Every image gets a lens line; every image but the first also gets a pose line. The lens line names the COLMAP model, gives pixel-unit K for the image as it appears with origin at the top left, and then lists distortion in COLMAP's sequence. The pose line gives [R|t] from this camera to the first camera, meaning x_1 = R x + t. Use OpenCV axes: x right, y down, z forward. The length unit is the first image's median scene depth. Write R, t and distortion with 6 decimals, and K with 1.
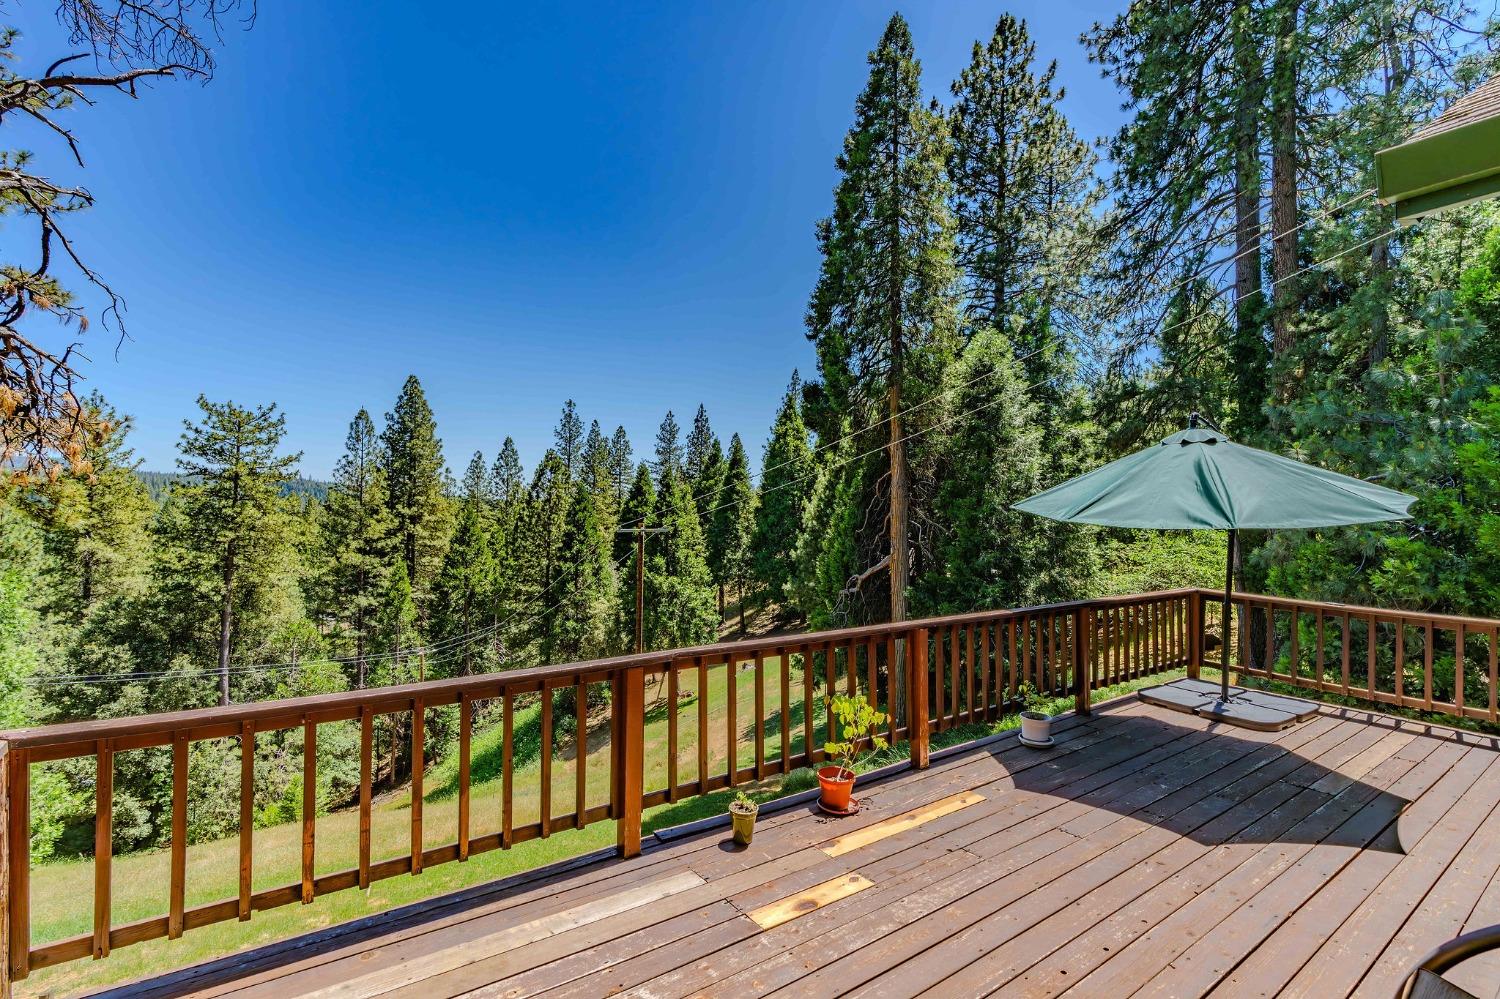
lens RADIAL K [[673.7, 0, 743.6], [0, 673.7, 499.9], [0, 0, 1]] dist [-0.013841, 0.004998]
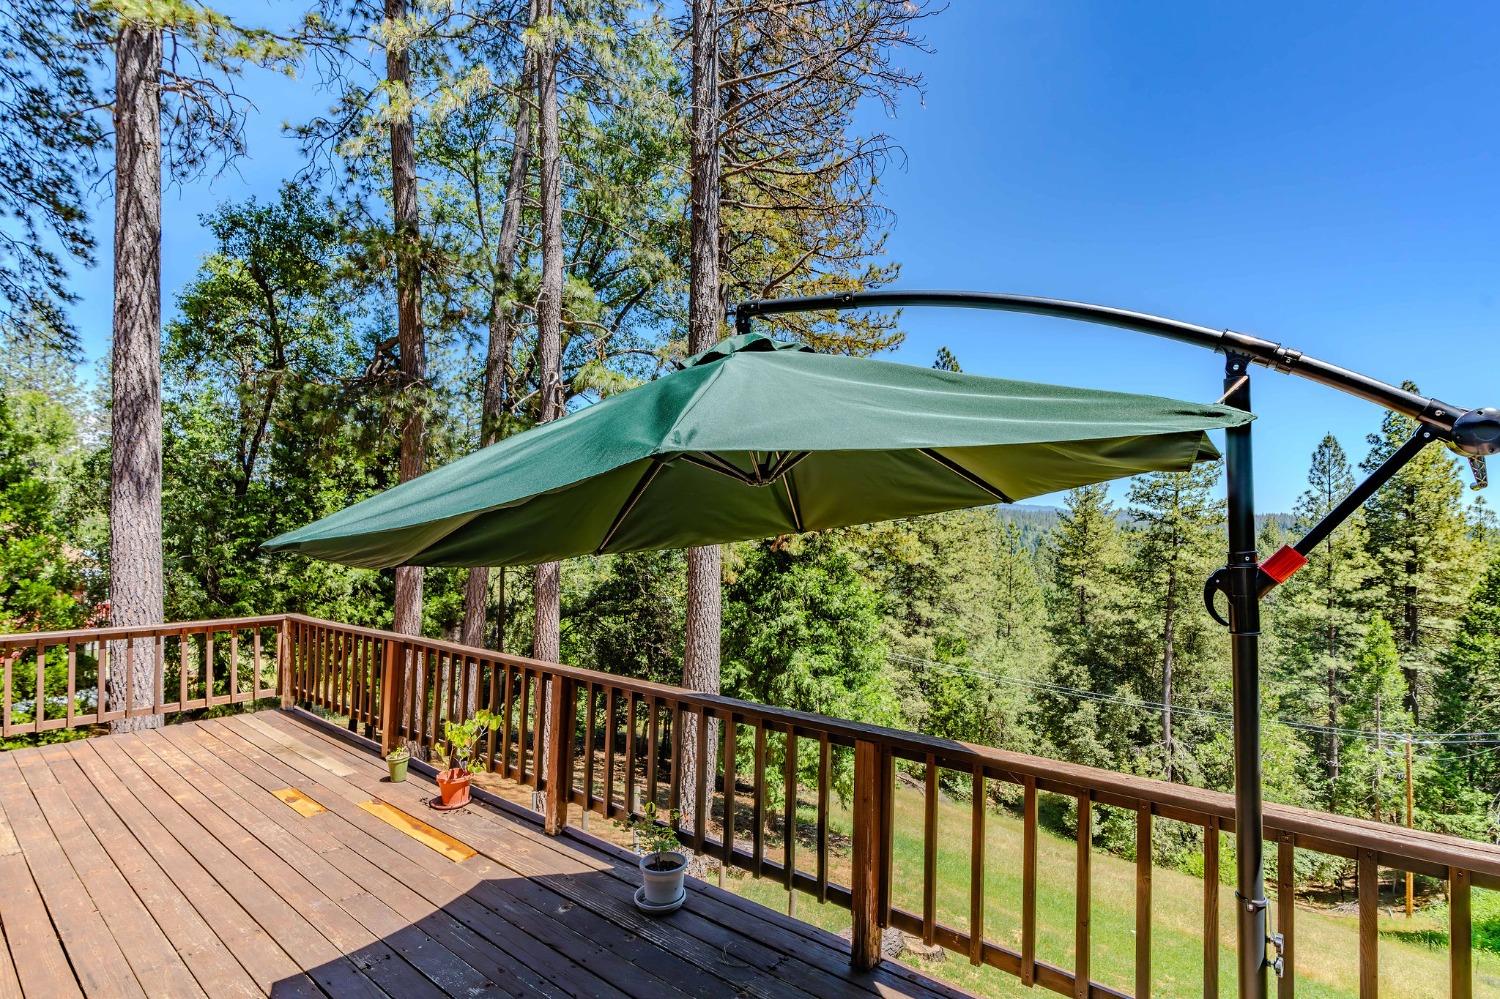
lens RADIAL K [[704.6, 0, 761.1], [0, 704.6, 520.8], [0, 0, 1]] dist [-0.016335, 0.009290]
pose [[0.292795, -0.038927, -0.955383, 0.079139], [0.007810, 0.999235, -0.038321, 0.001743], [0.956143, 0.003759, 0.292875, 0.063359]]
